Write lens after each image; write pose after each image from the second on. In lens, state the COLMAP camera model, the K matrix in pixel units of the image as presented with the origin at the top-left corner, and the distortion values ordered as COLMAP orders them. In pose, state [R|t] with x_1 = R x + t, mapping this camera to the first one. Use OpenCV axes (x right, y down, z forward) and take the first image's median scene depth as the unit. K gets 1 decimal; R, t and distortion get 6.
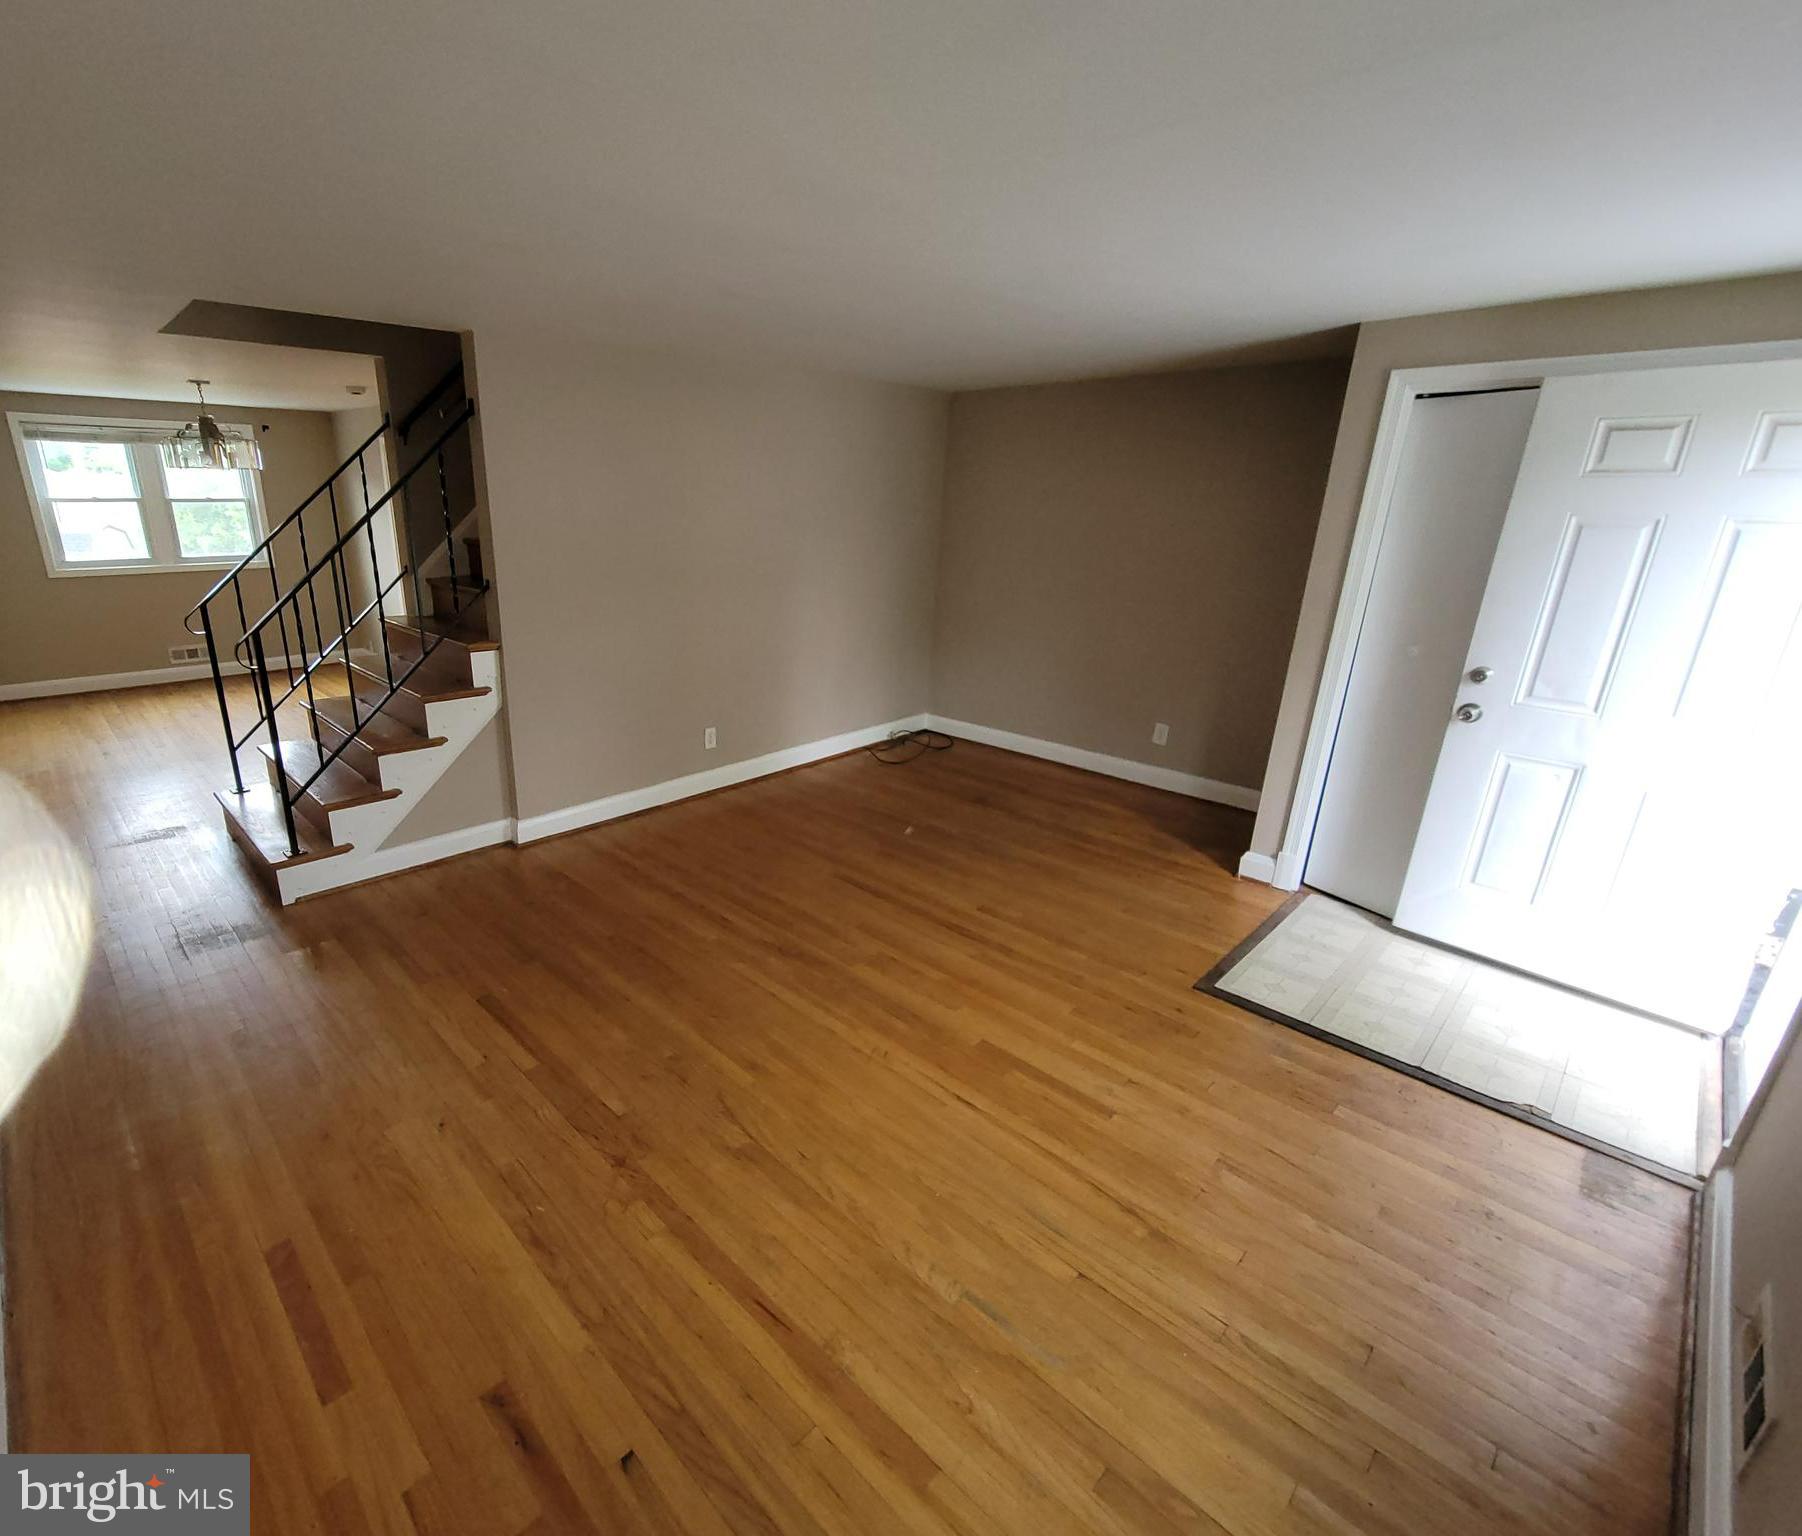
lens RADIAL K [[841.6, 0, 866.4], [0, 841.6, 767.0], [0, 0, 1]] dist [0.001310, 0.000537]
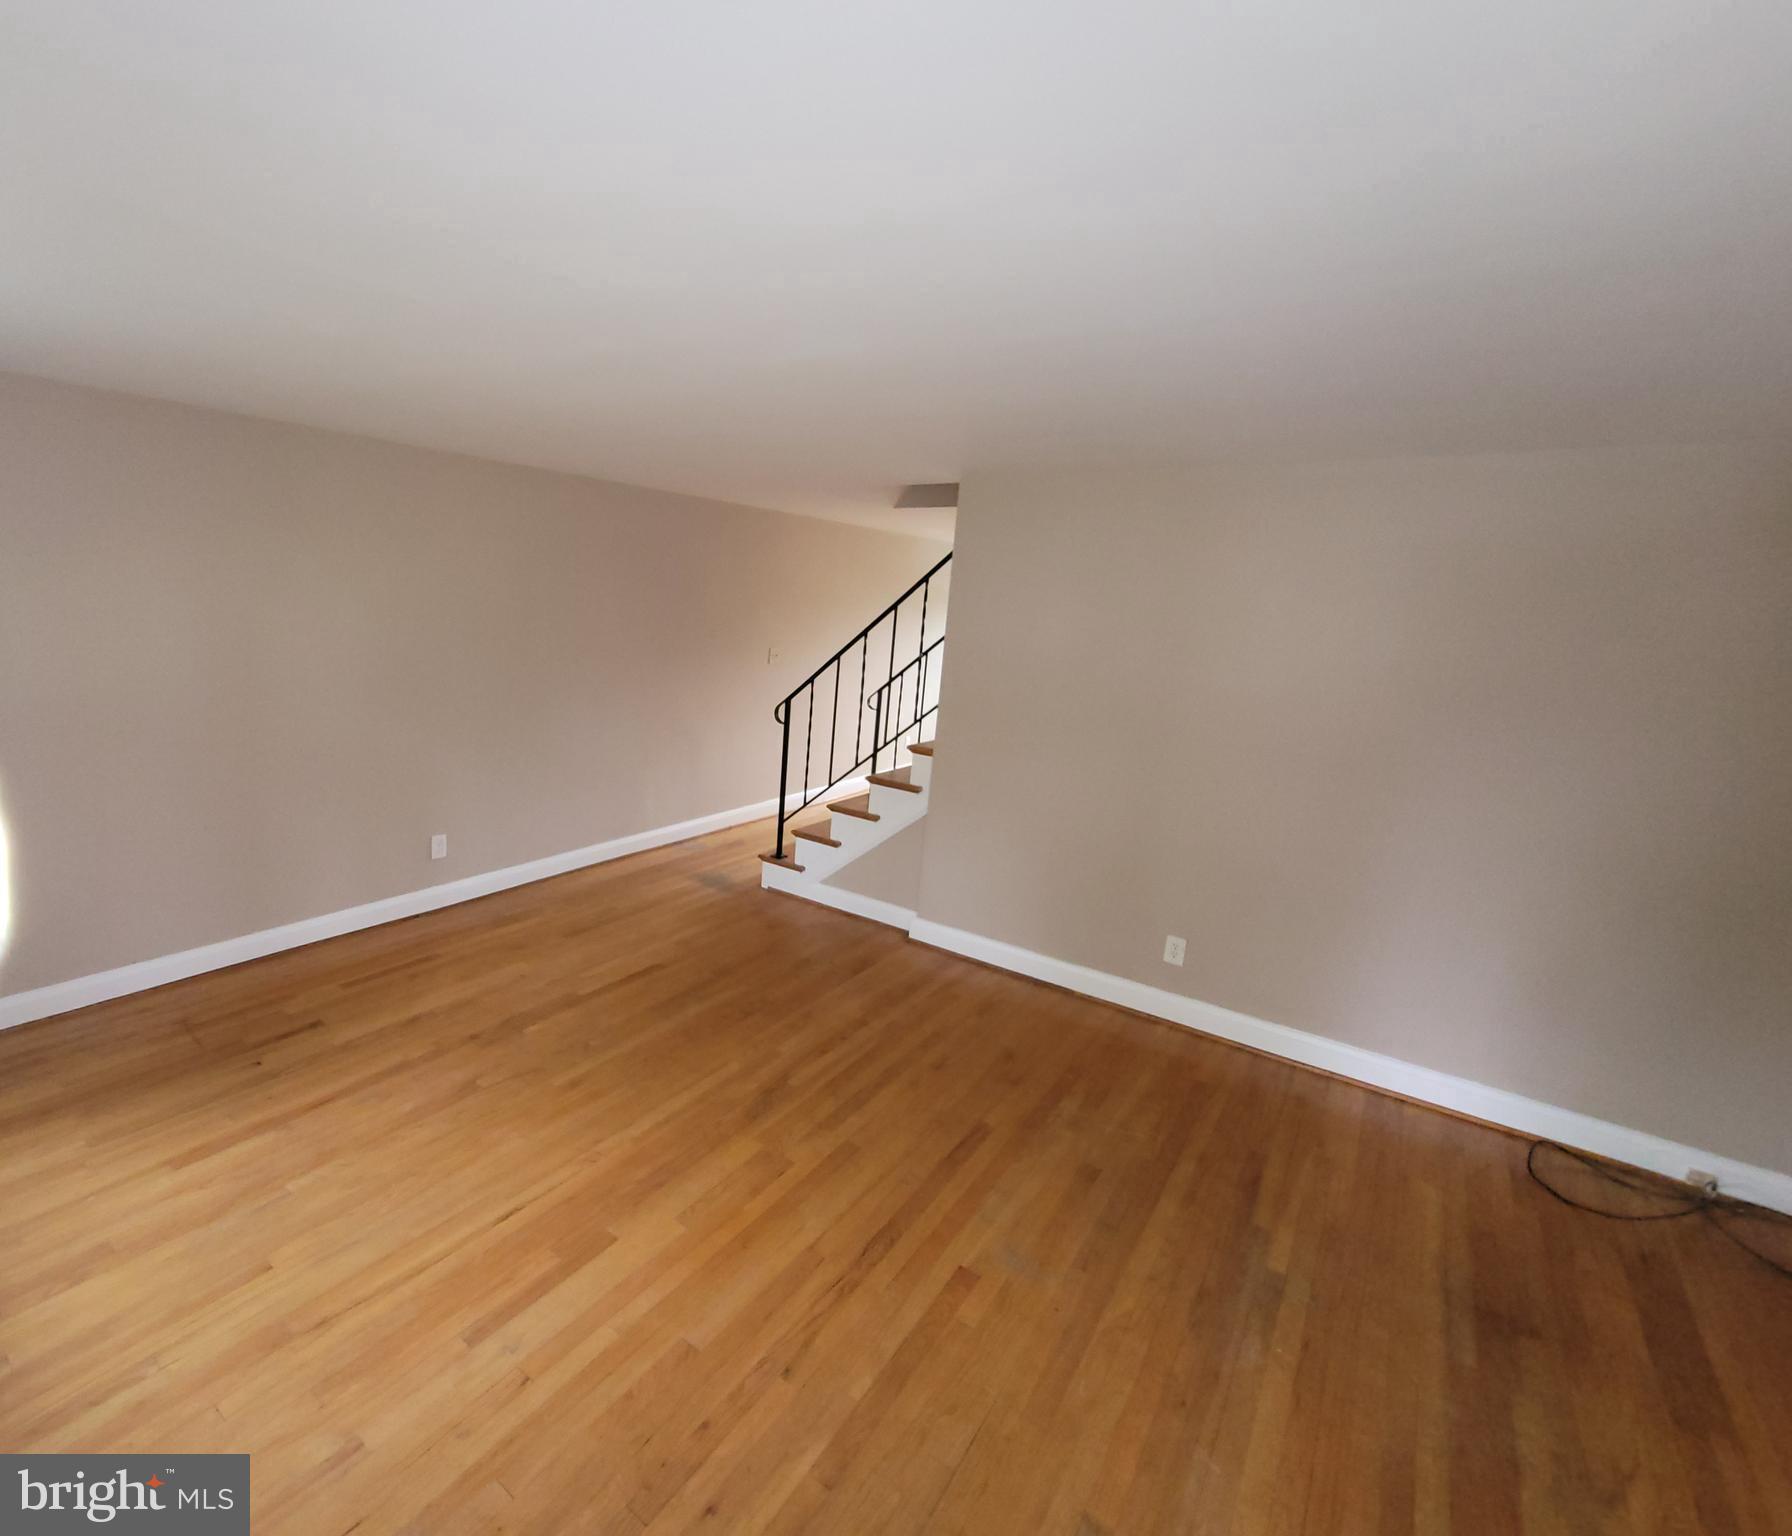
lens RADIAL K [[837.0, 0, 861.6], [0, 837.0, 767.0], [0, 0, 1]] dist [0.001310, 0.000537]
pose [[0.162814, 0.208718, -0.964328, 0.943294], [-0.365003, 0.920772, 0.137664, -0.378522], [0.916659, 0.329569, 0.226097, 0.832851]]
